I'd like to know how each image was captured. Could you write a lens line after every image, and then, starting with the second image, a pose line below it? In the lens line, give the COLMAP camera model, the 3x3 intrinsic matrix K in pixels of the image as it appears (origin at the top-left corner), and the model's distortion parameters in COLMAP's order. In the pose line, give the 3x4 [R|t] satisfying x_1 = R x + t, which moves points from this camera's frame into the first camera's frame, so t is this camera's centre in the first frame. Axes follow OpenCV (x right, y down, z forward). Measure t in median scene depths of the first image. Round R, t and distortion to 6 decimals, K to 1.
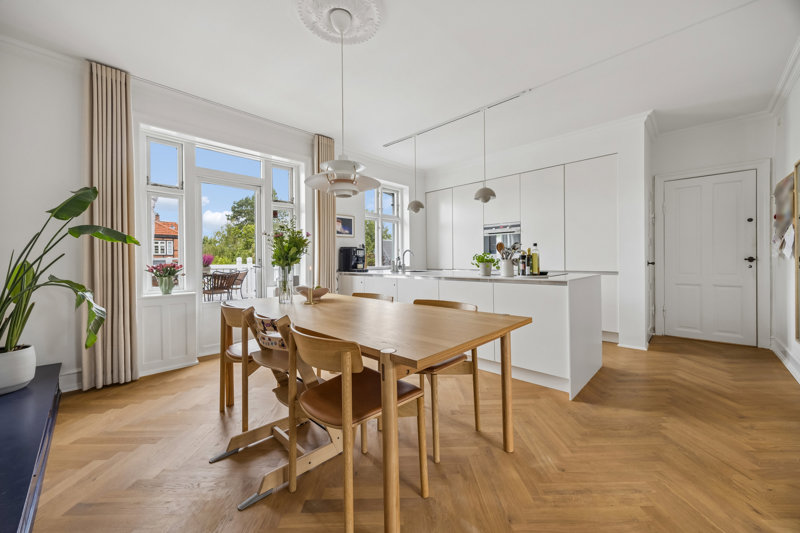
lens RADIAL K [[304.9, 0, 392.5], [0, 304.9, 262.1], [0, 0, 1]] dist [-0.008115, 0.000711]
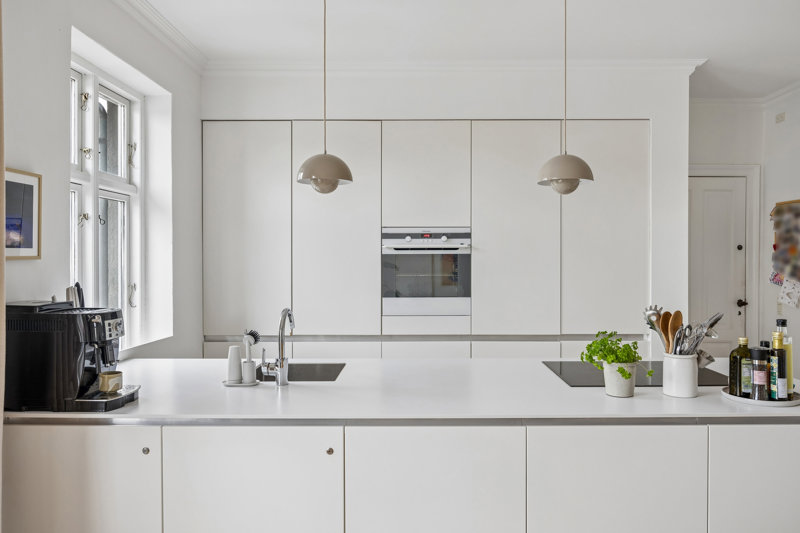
lens RADIAL K [[590.5, 0, 404.8], [0, 590.5, 261.7], [0, 0, 1]] dist [-0.021074, 0.006172]
pose [[0.702355, 0.001274, 0.711826, -0.359308], [-0.000157, 0.999999, -0.001635, -0.108604], [-0.711827, 0.001037, 0.702354, 0.618296]]
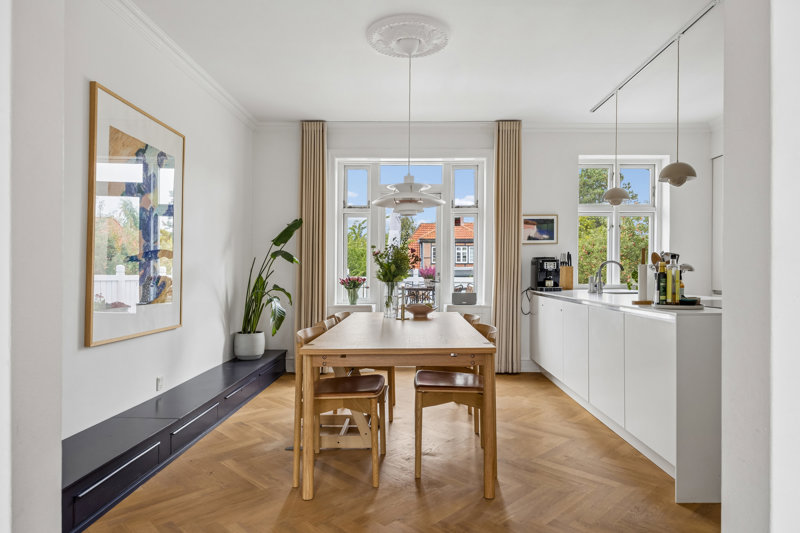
lens RADIAL K [[476.9, 0, 403.6], [0, 476.9, 267.3], [0, 0, 1]] dist [-0.015591, -0.001342]
pose [[0.688978, -0.000553, -0.724782, 0.624052], [-0.007271, 0.999944, -0.007674, -0.018139], [0.724745, 0.010558, 0.688936, -0.073227]]
